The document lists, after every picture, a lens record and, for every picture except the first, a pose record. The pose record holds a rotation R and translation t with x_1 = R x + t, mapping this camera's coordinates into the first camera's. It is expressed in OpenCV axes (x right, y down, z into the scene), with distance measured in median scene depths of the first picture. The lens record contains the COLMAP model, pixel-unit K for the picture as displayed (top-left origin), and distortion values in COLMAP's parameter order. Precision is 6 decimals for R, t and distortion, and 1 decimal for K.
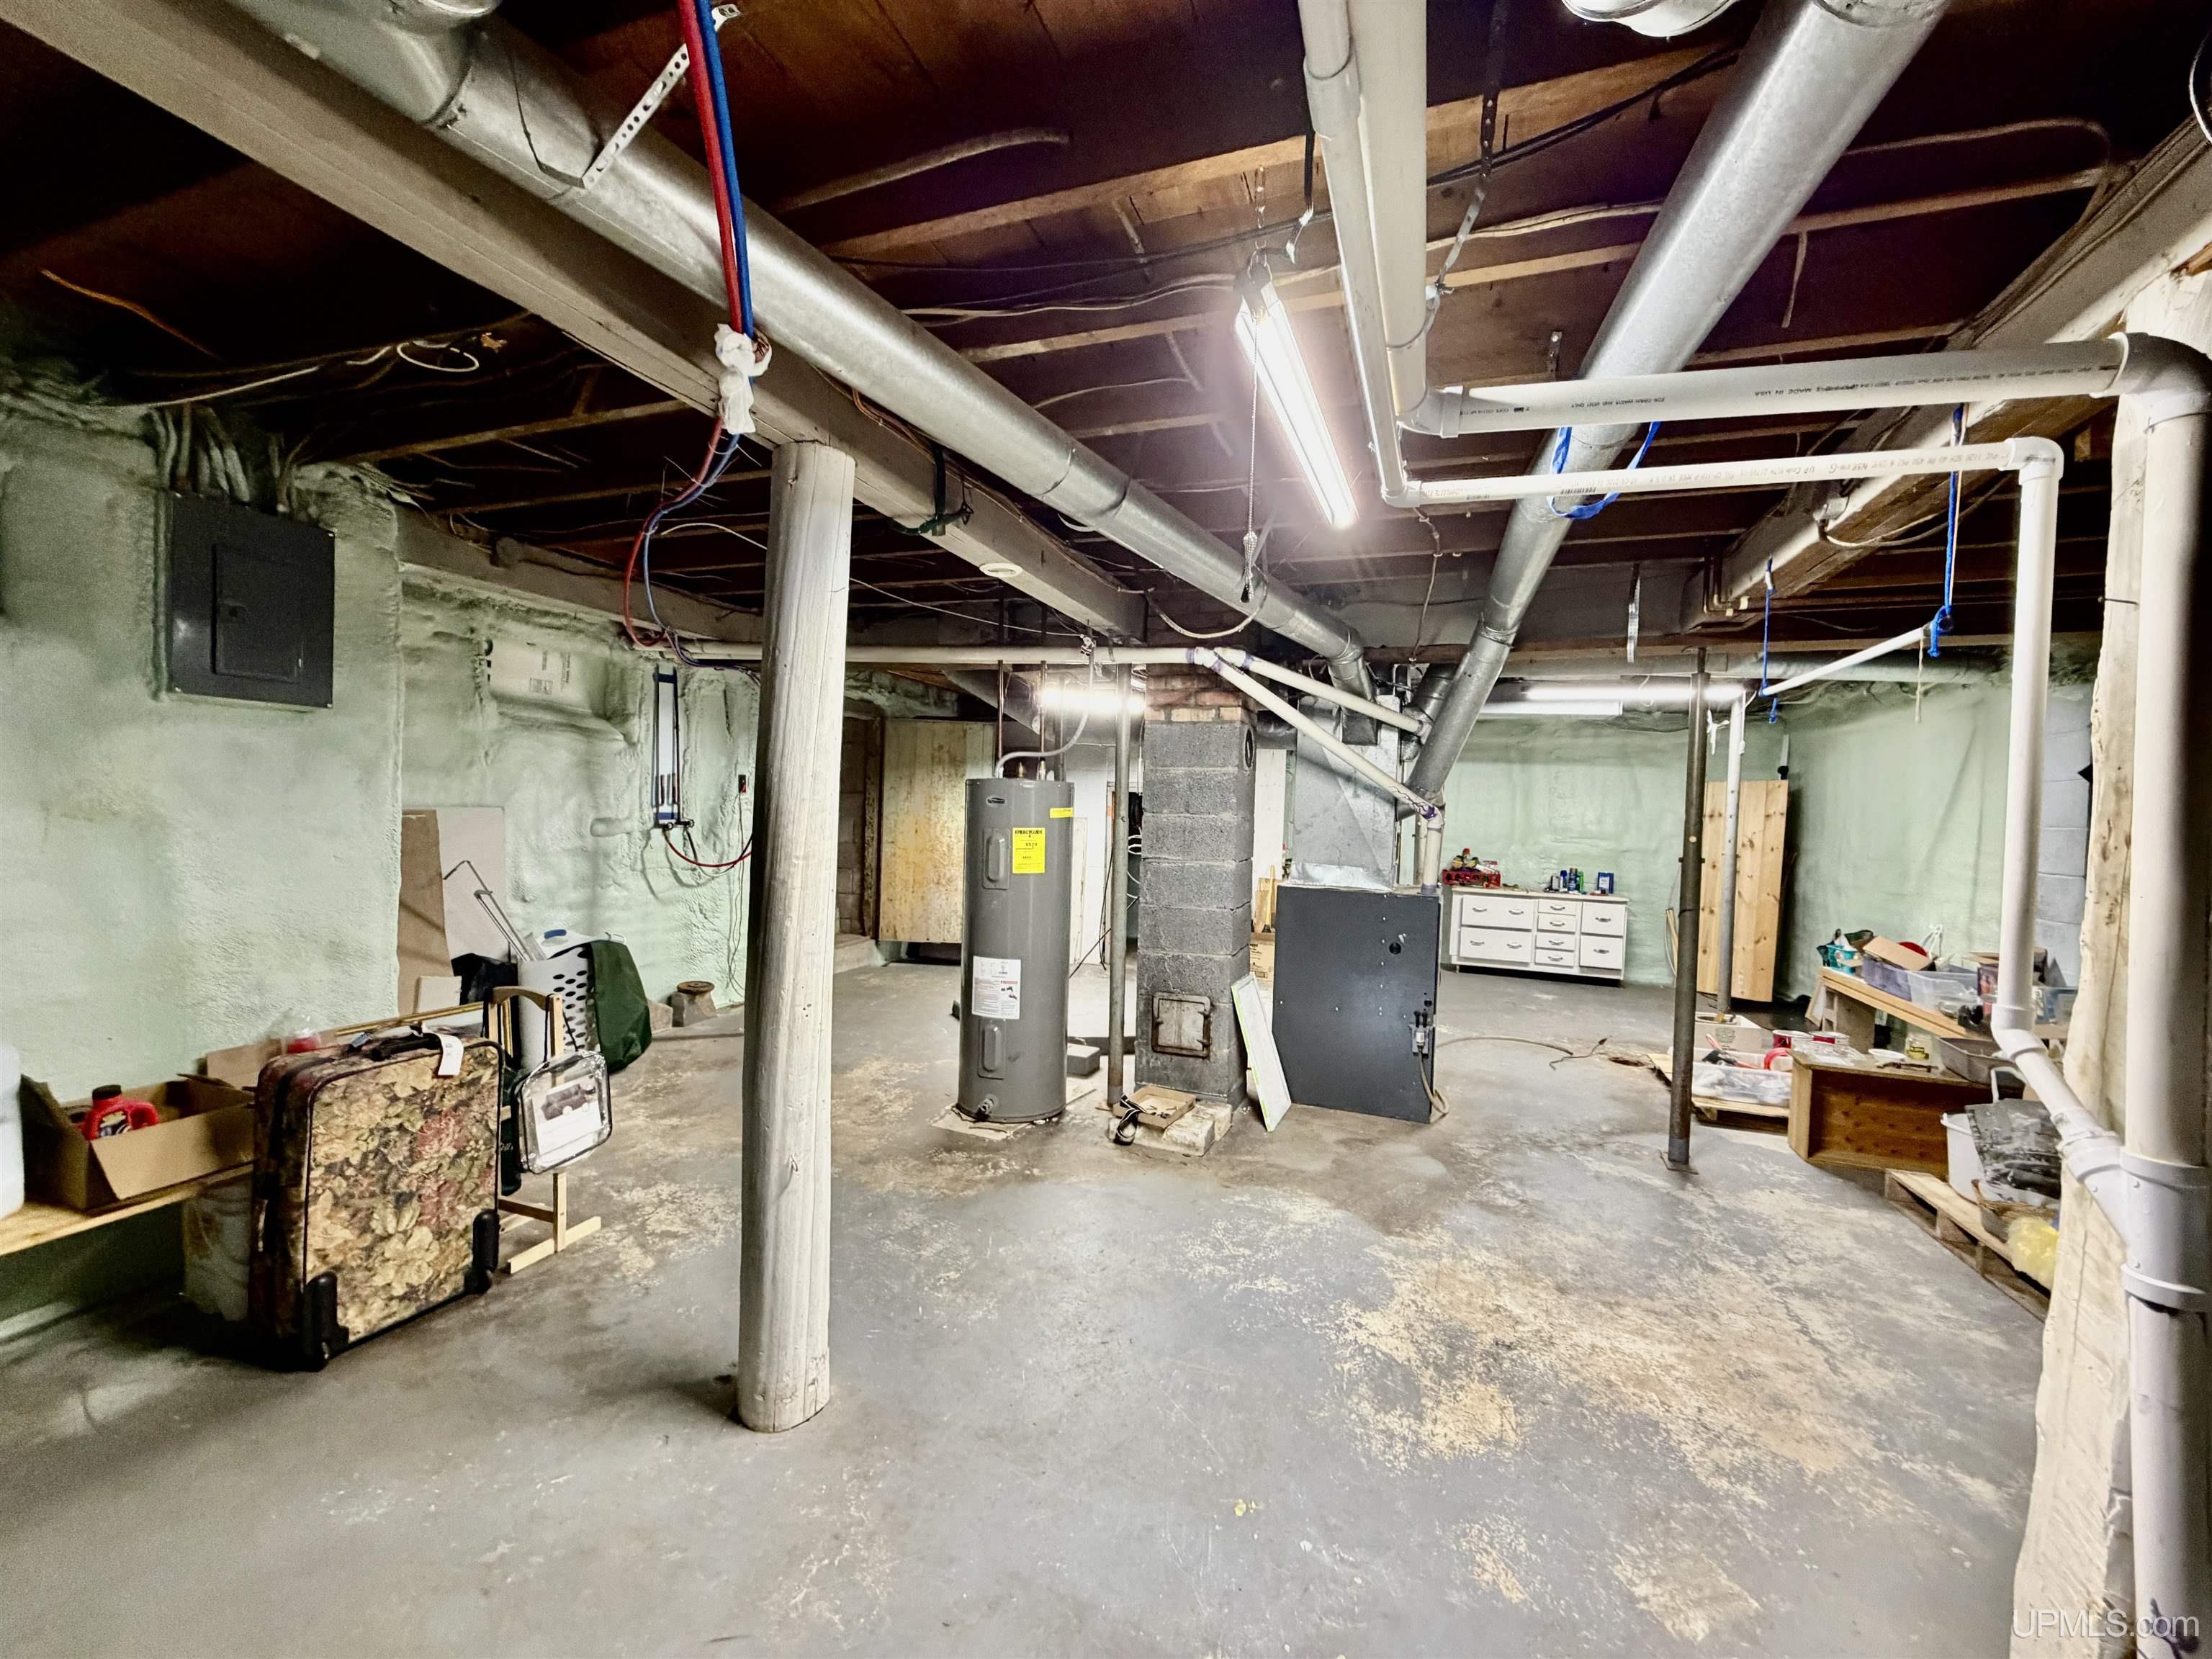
lens RADIAL K [[880.8, 0, 1103.9], [0, 880.8, 824.1], [0, 0, 1]] dist [-0.001898, 0.000294]
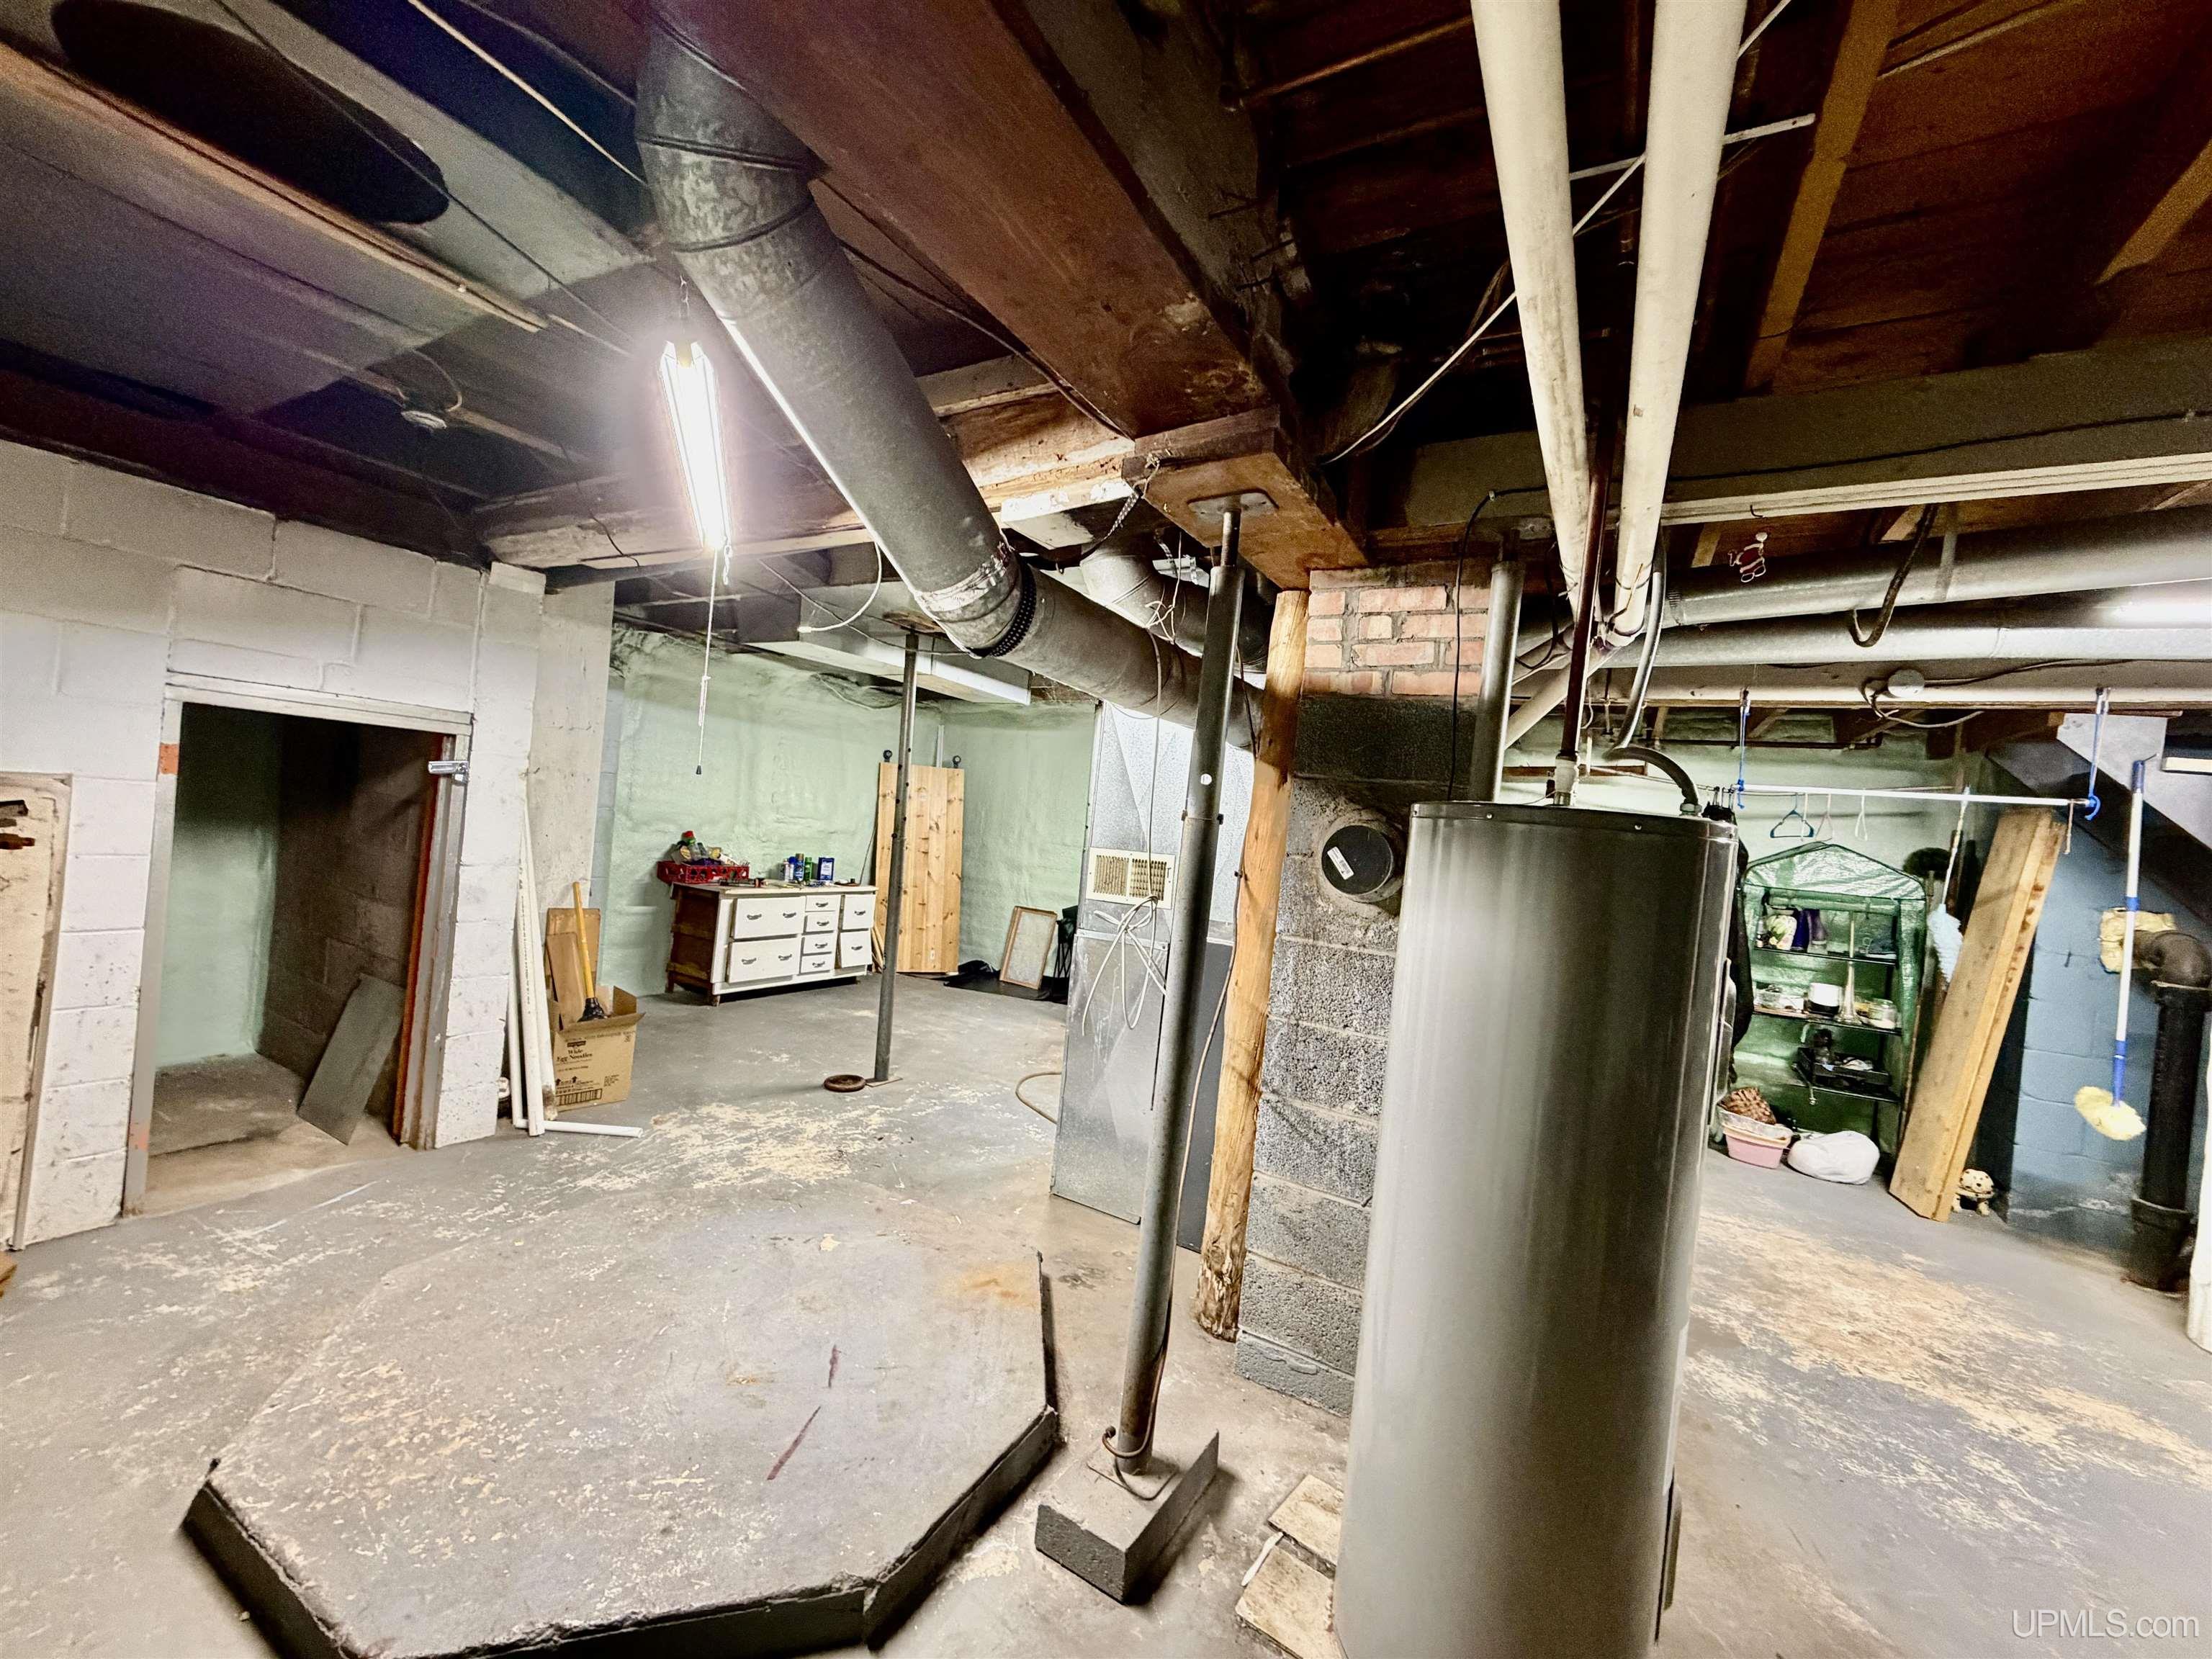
lens RADIAL K [[880.8, 0, 1098.7], [0, 880.8, 829.5], [0, 0, 1]] dist [-0.001898, 0.000294]
pose [[0.174645, -0.024762, 0.984320, -0.667905], [-0.061612, 0.997450, 0.036023, -0.057296], [-0.982702, -0.066937, 0.172674, 1.504091]]
